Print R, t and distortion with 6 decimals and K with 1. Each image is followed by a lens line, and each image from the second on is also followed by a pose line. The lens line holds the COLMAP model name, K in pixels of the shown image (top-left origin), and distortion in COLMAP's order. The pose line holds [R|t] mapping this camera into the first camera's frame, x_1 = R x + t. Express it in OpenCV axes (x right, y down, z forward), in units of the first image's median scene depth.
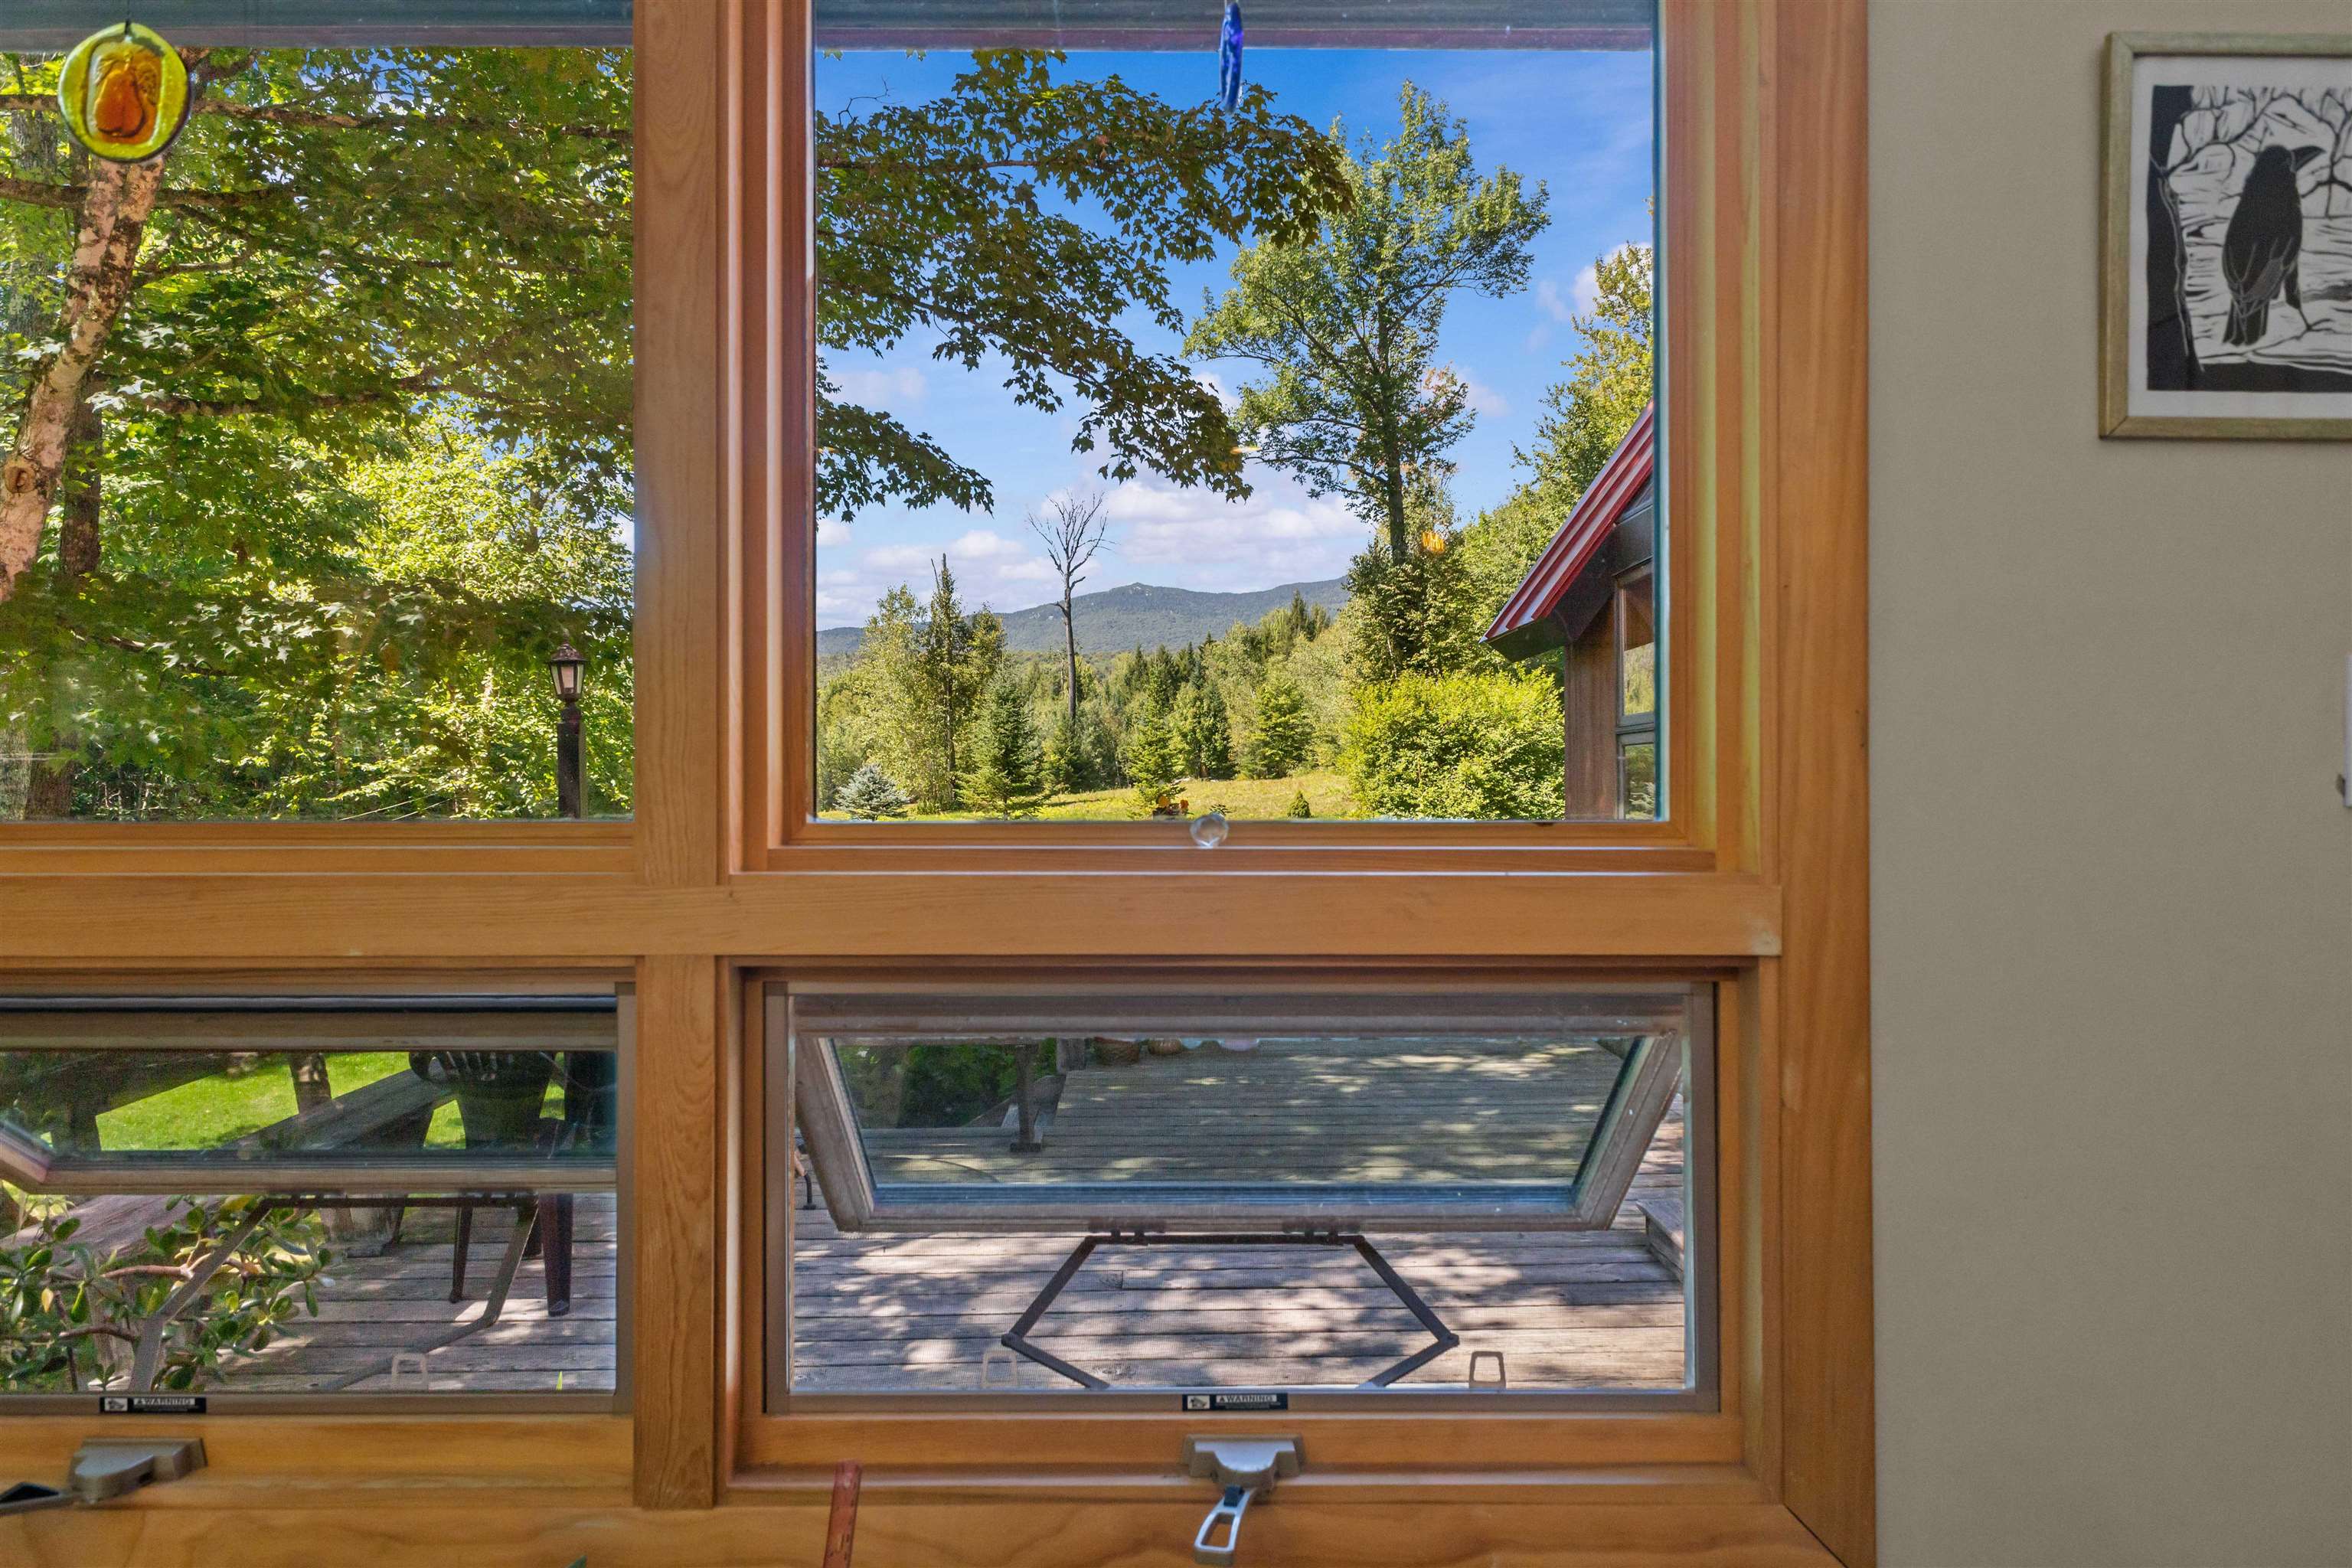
lens RADIAL K [[1429.4, 0, 1175.0], [0, 1429.4, 775.8], [0, 0, 1]] dist [-0.000820, -0.000751]
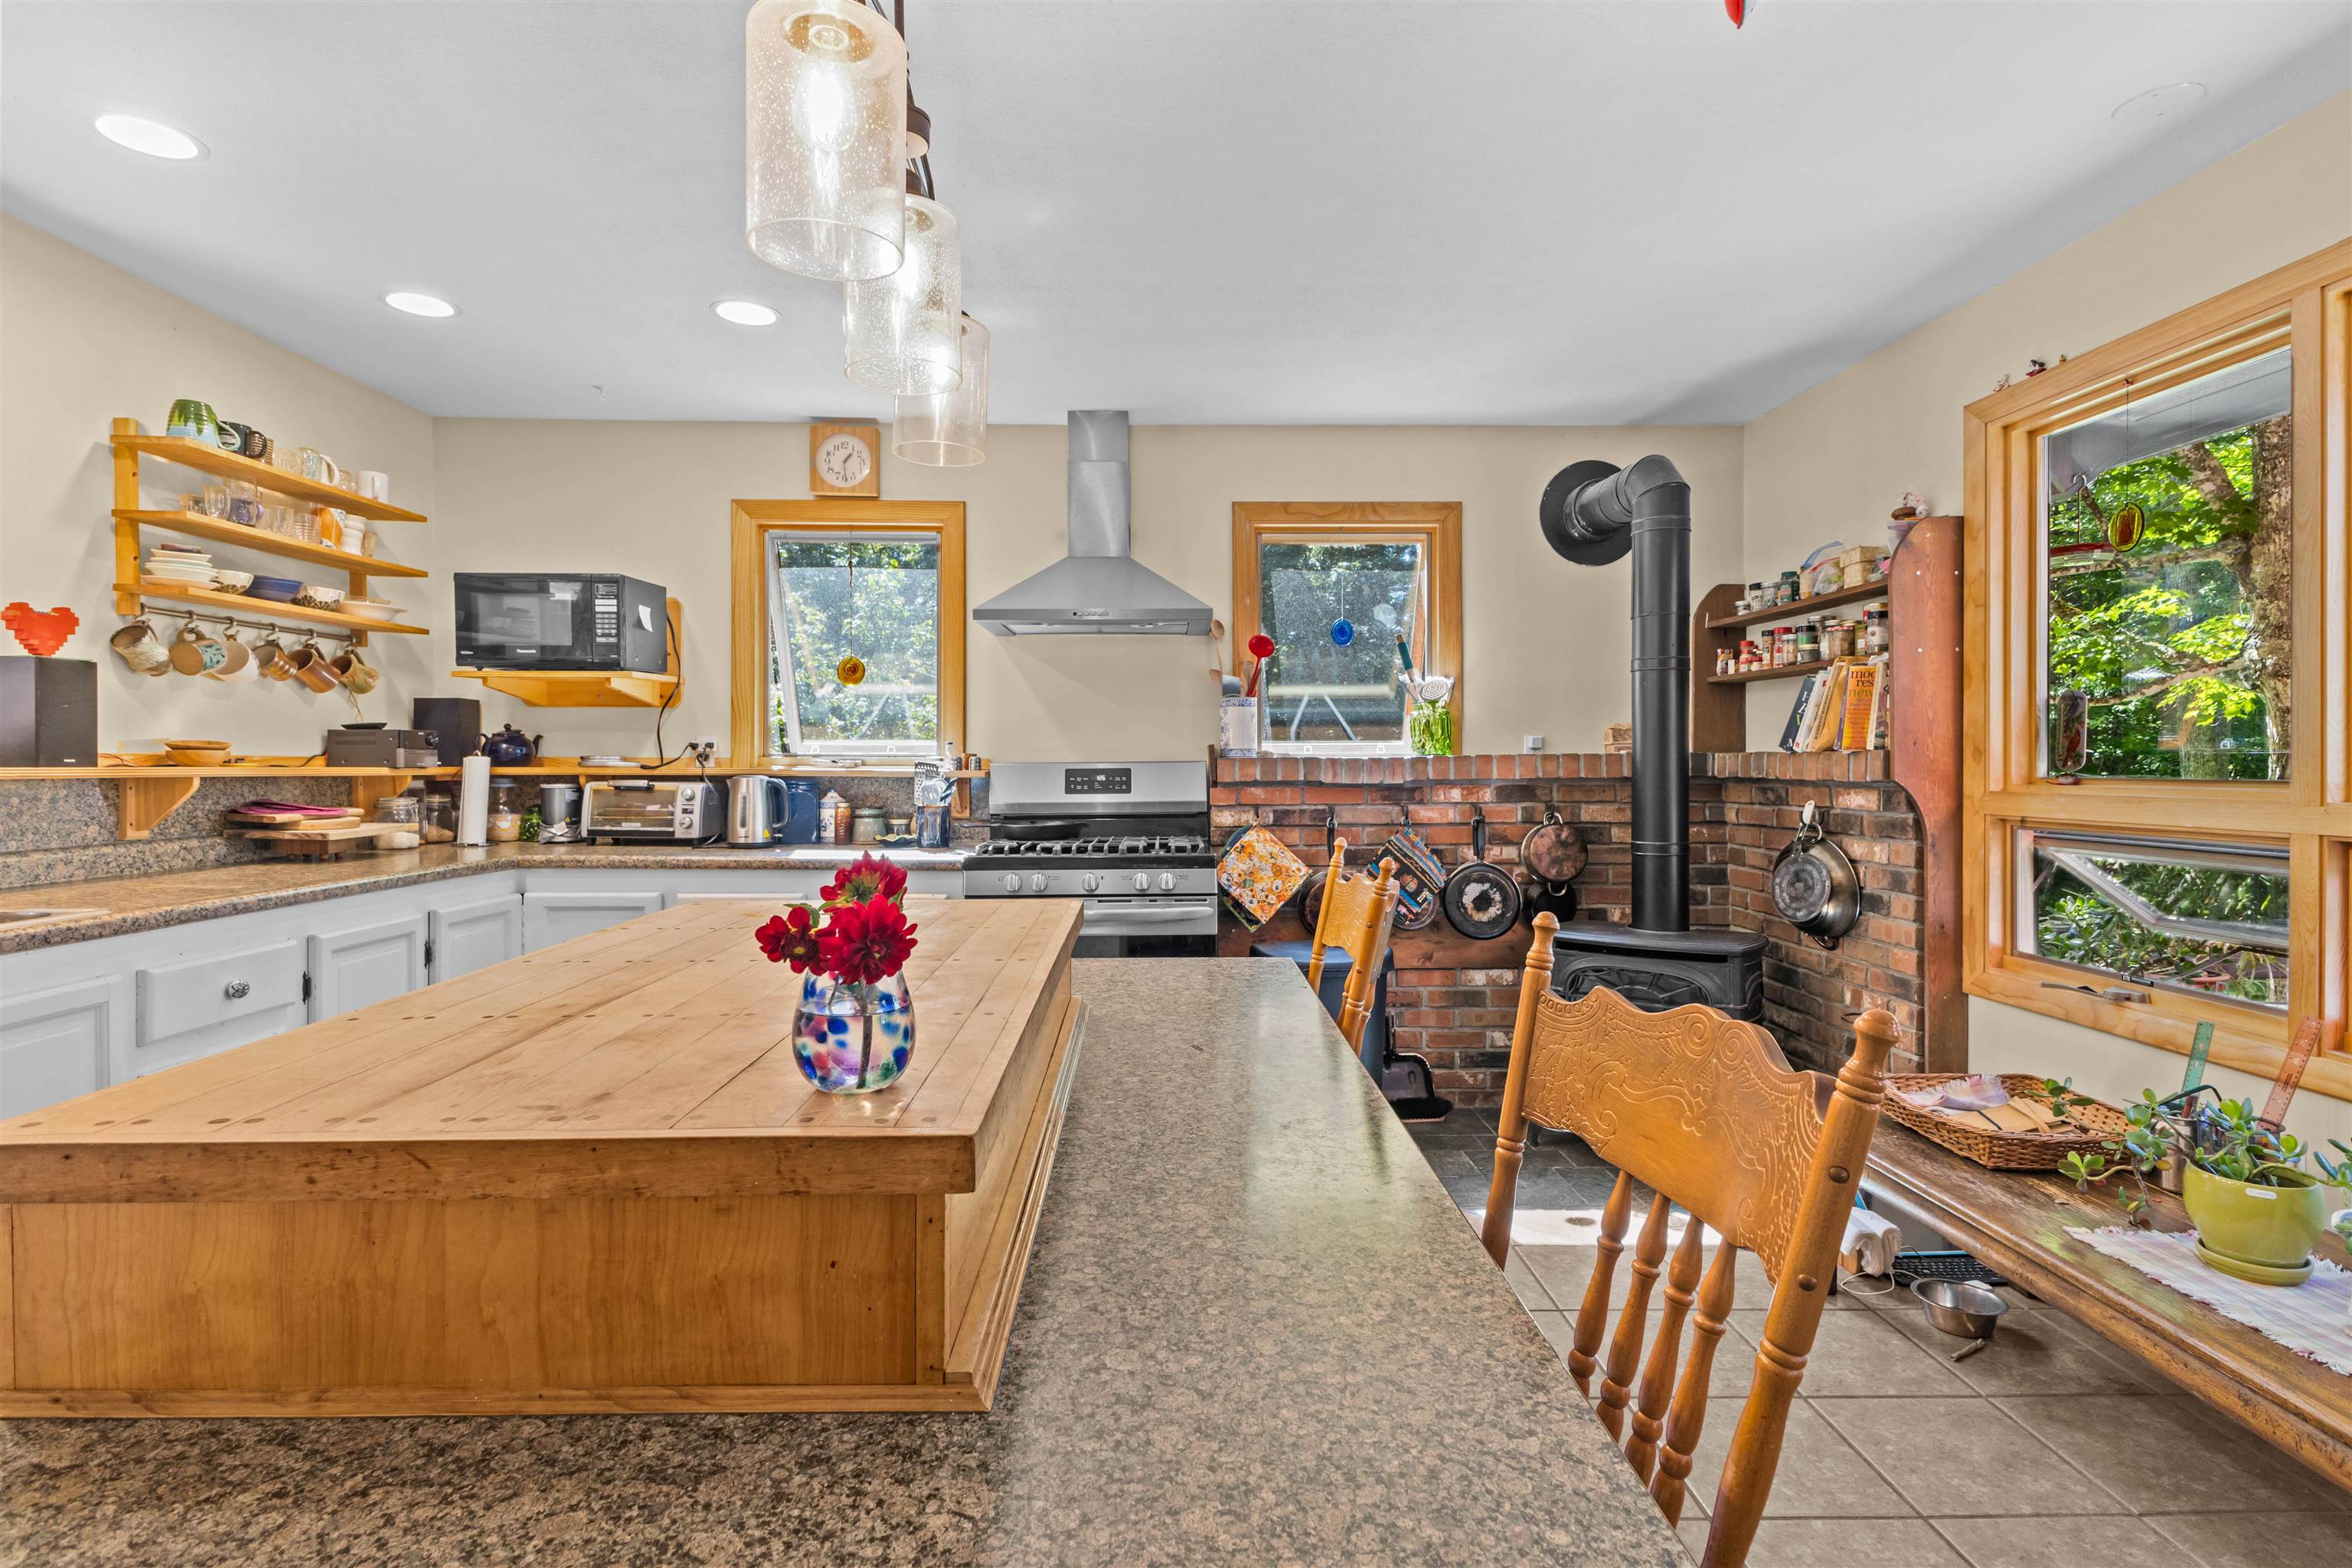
lens RADIAL K [[1153.6, 0, 1171.1], [0, 1153.6, 773.5], [0, 0, 1]] dist [0.021884, -0.007569]
pose [[0.005346, 0.013144, -0.999899, 0.049634], [0.002748, 0.999910, 0.013159, -0.000237], [0.999982, -0.002818, 0.005309, -0.029184]]
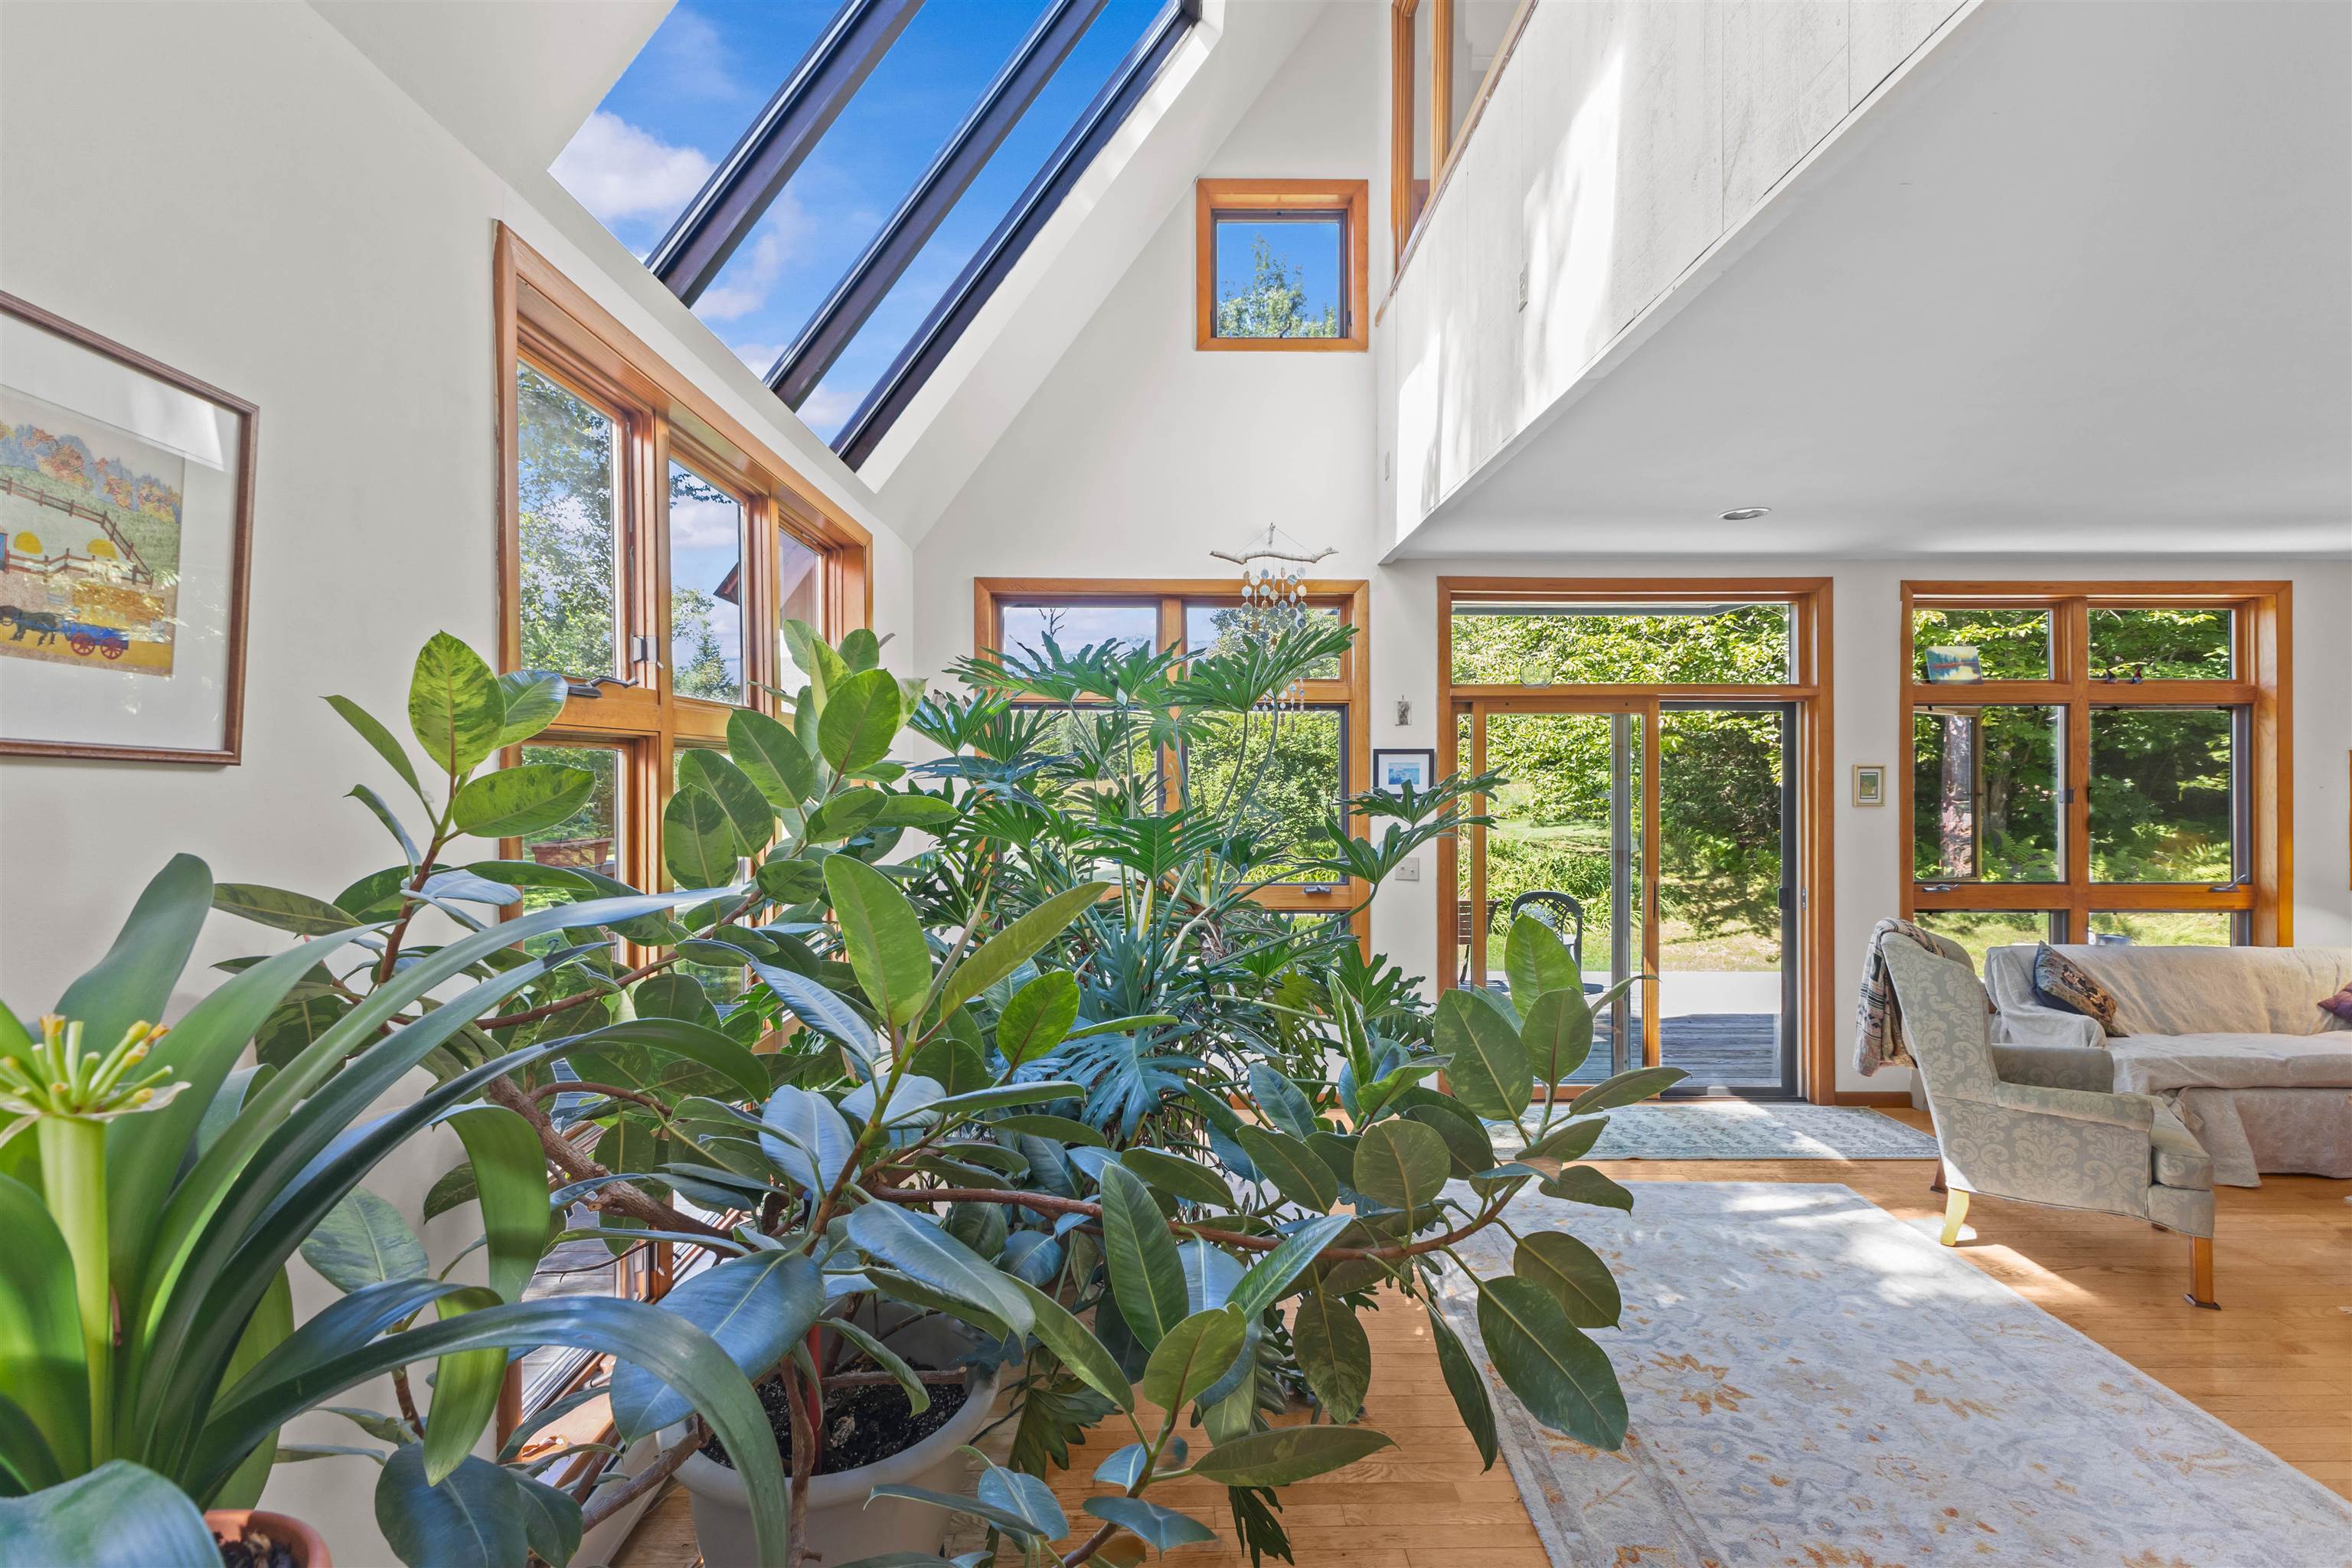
lens RADIAL K [[1017.7, 0, 1174.1], [0, 1017.7, 767.3], [0, 0, 1]] dist [0.017116, -0.005181]
pose [[0.999954, 0.006936, 0.006663, 0.104124], [-0.006918, 0.999972, -0.002685, -0.003233], [-0.006681, 0.002639, 0.999974, 0.093371]]
